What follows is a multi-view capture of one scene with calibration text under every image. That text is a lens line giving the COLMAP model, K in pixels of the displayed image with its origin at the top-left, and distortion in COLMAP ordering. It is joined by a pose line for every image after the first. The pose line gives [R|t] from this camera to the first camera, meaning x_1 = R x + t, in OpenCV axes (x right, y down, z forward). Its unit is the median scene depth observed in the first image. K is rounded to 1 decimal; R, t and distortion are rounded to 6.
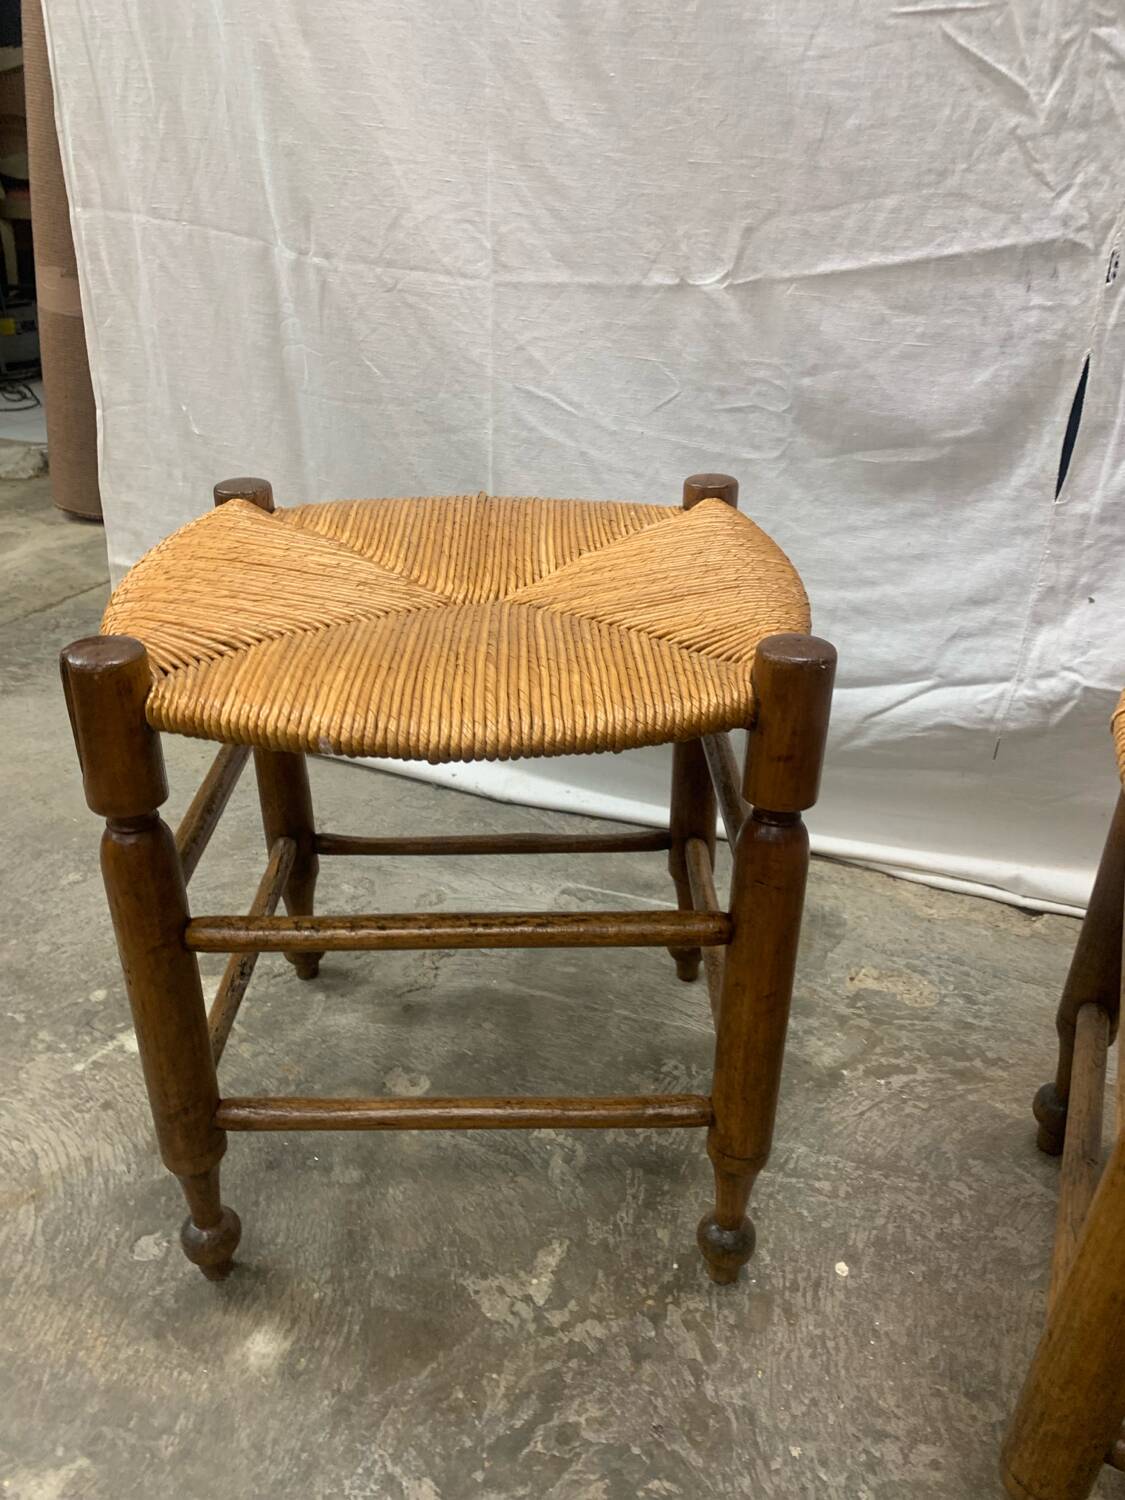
lens RADIAL K [[1151.9, 0, 561.0], [0, 1151.9, 757.2], [0, 0, 1]] dist [0.005334, 0.002553]
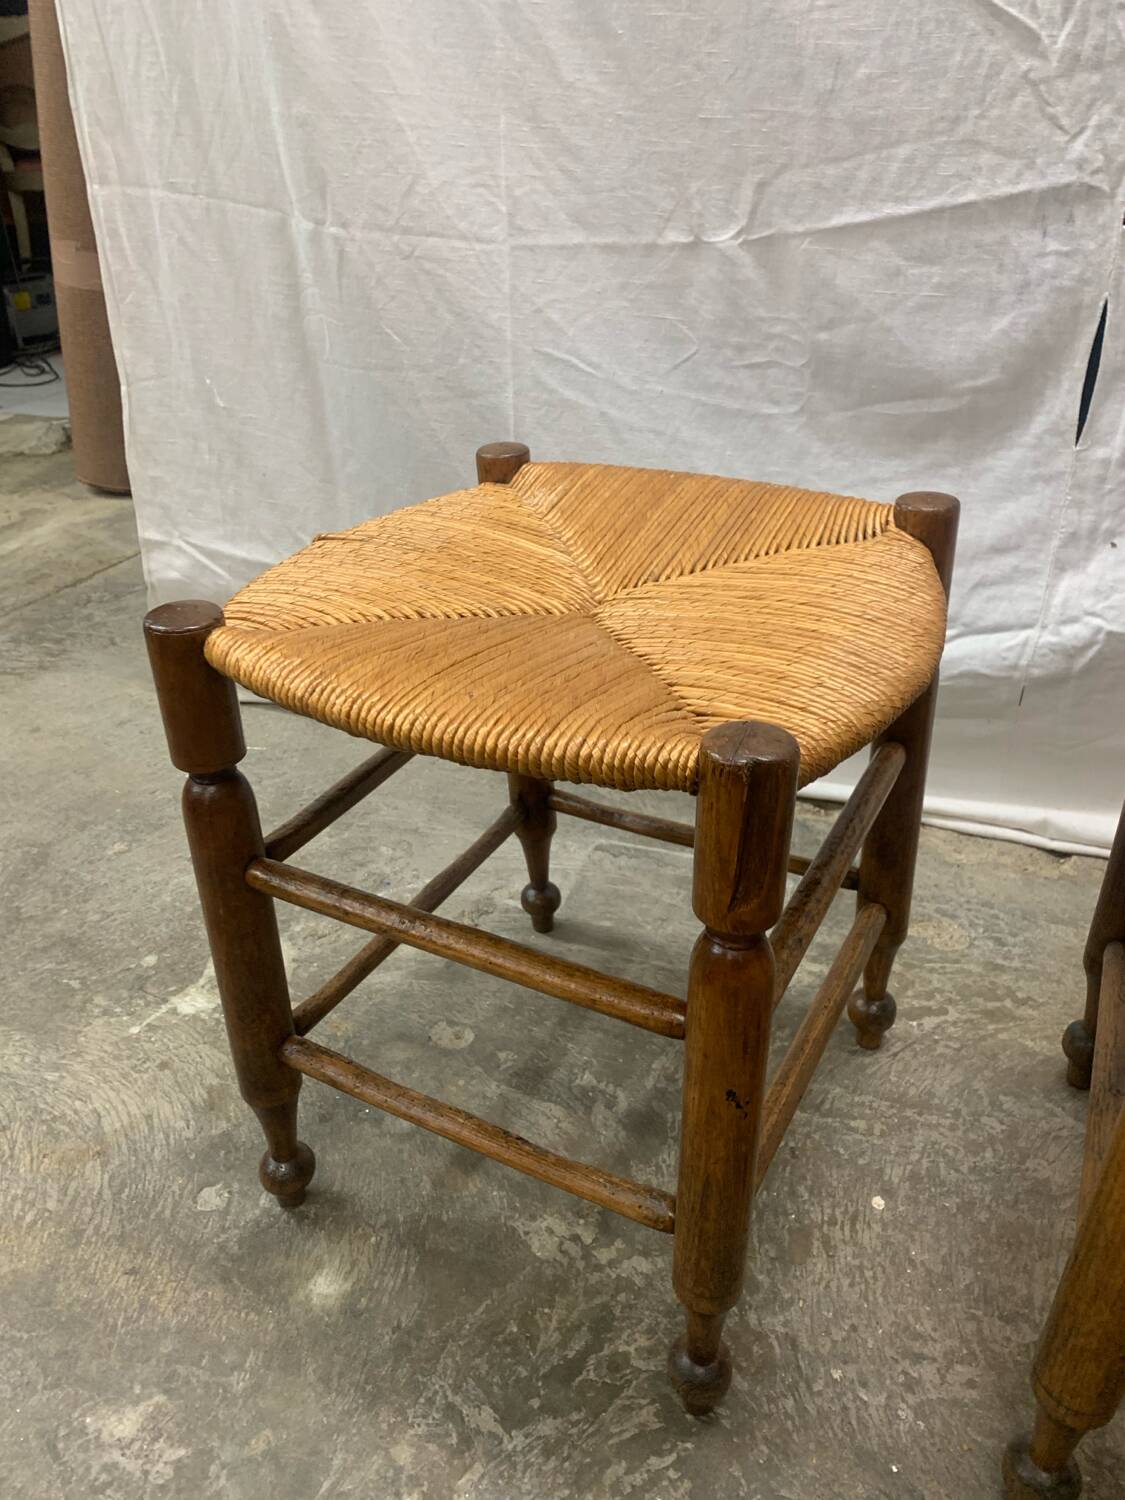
lens RADIAL K [[1151.9, 0, 571.8], [0, 1151.9, 751.5], [0, 0, 1]] dist [0.005334, 0.002553]
pose [[0.999446, -0.029600, -0.015218, -0.002906], [0.030061, 0.999067, 0.031014, -0.001067], [0.014286, -0.031454, 0.999403, -0.021424]]
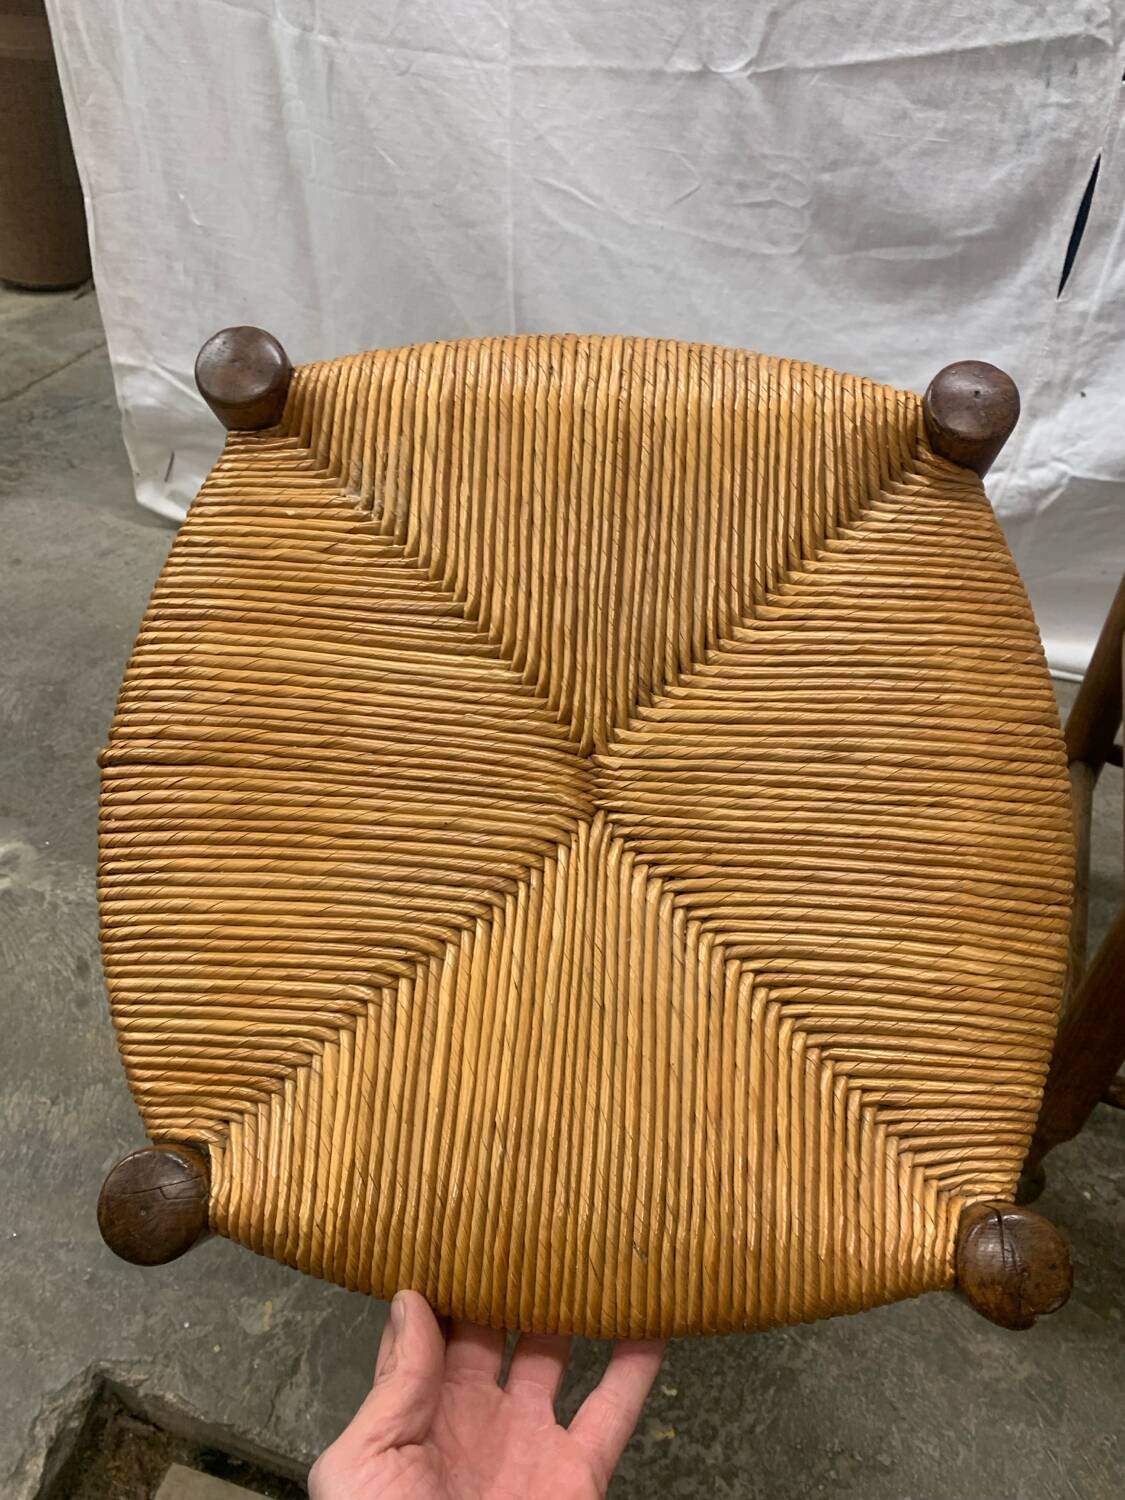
lens RADIAL K [[1151.9, 0, 587.0], [0, 1151.9, 762.6], [0, 0, 1]] dist [0.005334, 0.002553]
pose [[0.995507, -0.053864, 0.077873, -0.123634], [0.035228, 0.974084, 0.223425, -0.061735], [-0.087889, -0.219678, 0.971605, -0.107607]]
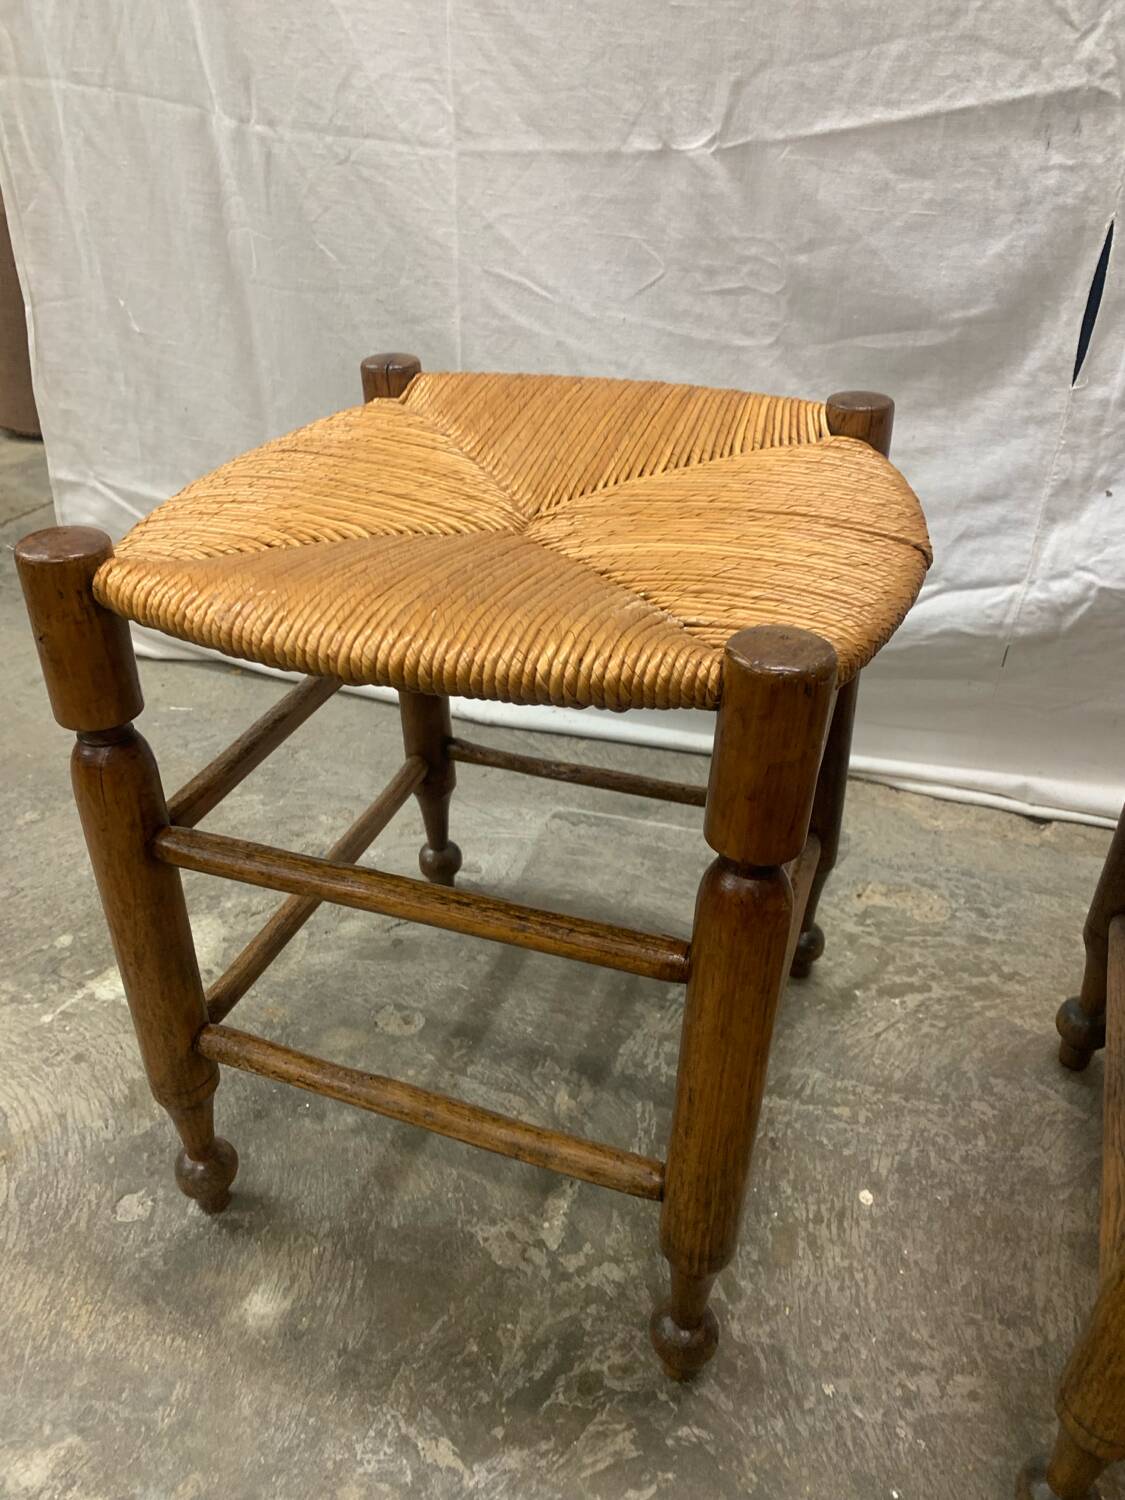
lens RADIAL K [[1151.9, 0, 573.8], [0, 1151.9, 765.3], [0, 0, 1]] dist [0.005334, 0.002553]
pose [[0.998865, -0.030058, 0.036939, -0.019942], [0.027286, 0.996932, 0.073361, 0.007256], [-0.039031, -0.072270, 0.996621, 0.067244]]
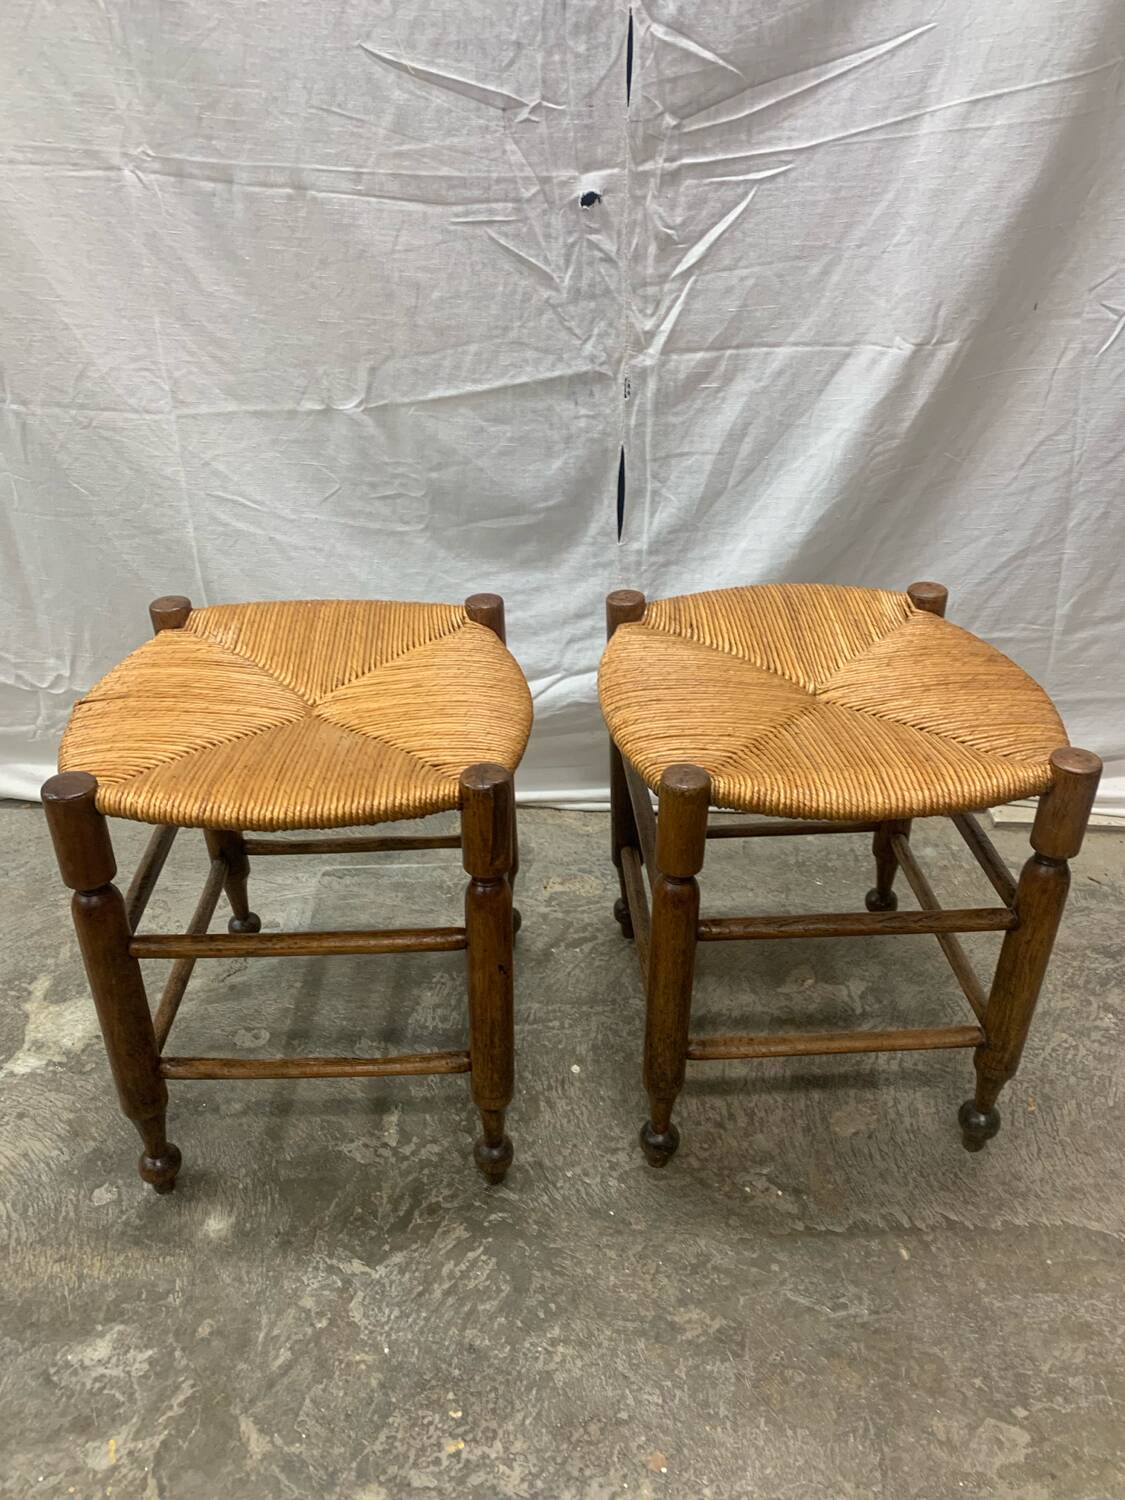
lens RADIAL K [[1116.8, 0, 585.6], [0, 1116.8, 779.9], [0, 0, 1]] dist [0.043609, -0.054176]
pose [[0.930360, -0.195492, 0.310181, -0.119913], [0.173020, 0.979964, 0.098668, -0.080566], [-0.323255, -0.038129, 0.945544, -0.372851]]
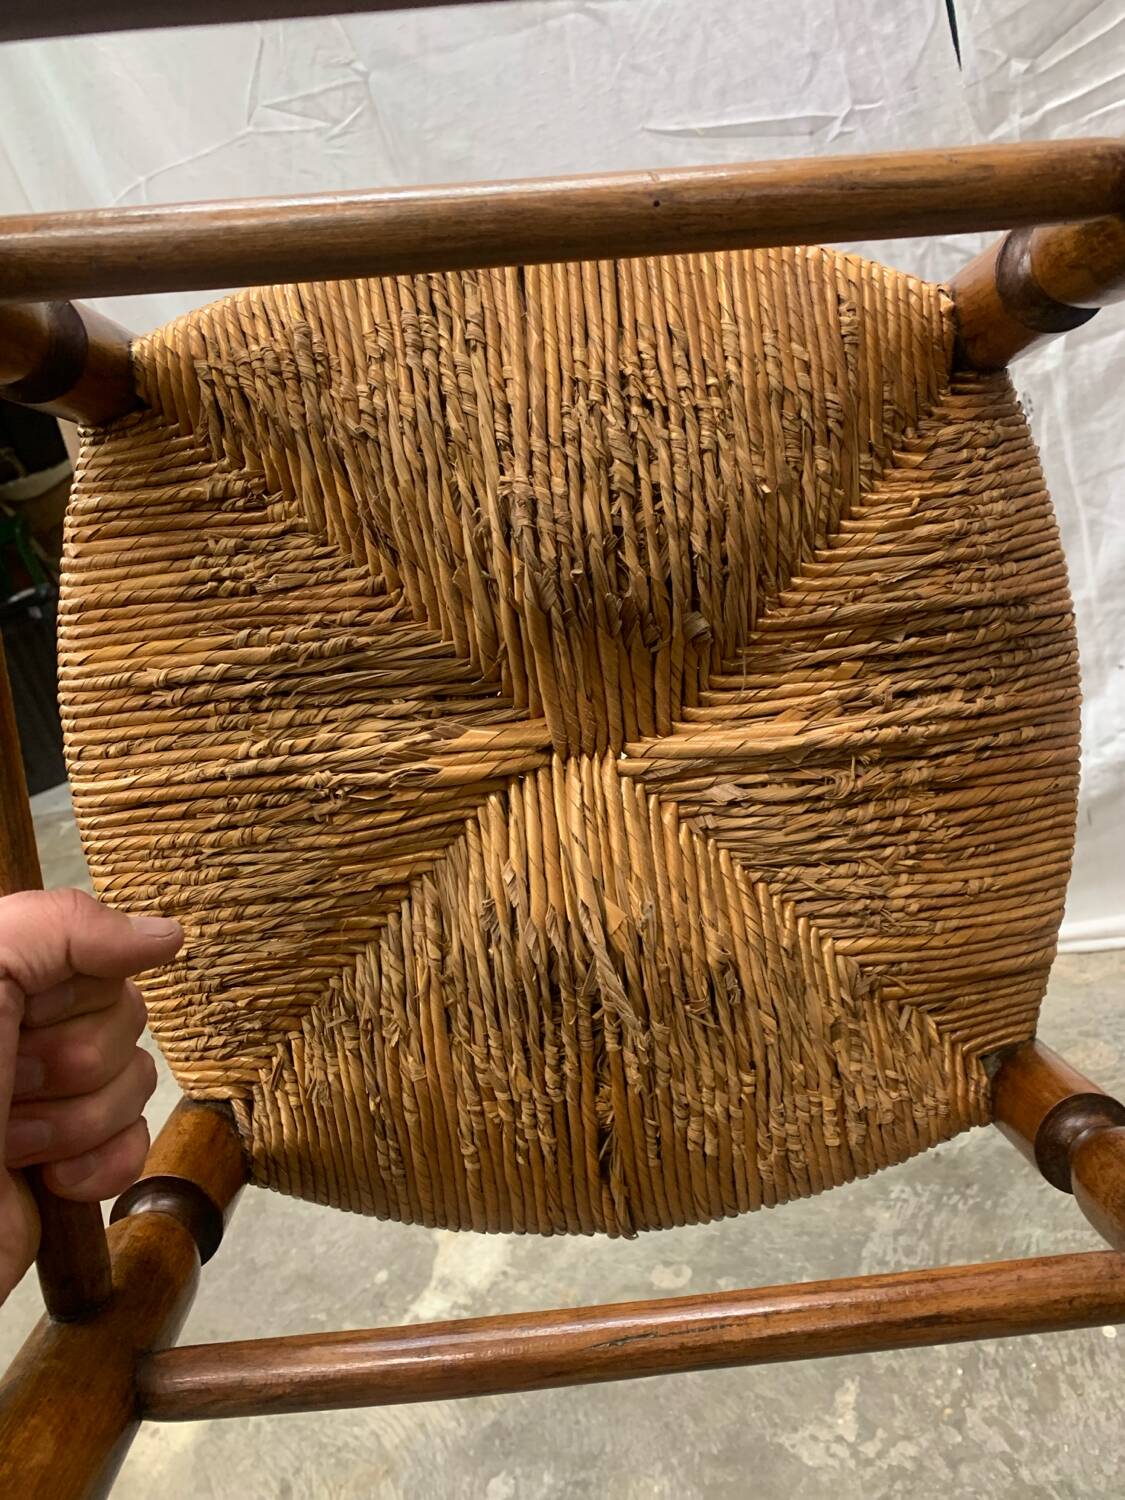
lens RADIAL K [[1151.9, 0, 592.2], [0, 1151.9, 766.1], [0, 0, 1]] dist [0.005334, 0.002553]
pose [[0.949605, -0.309353, -0.050515, 0.000973], [0.298963, 0.942306, -0.150601, -0.032864], [0.094189, 0.127909, 0.987303, -0.157336]]
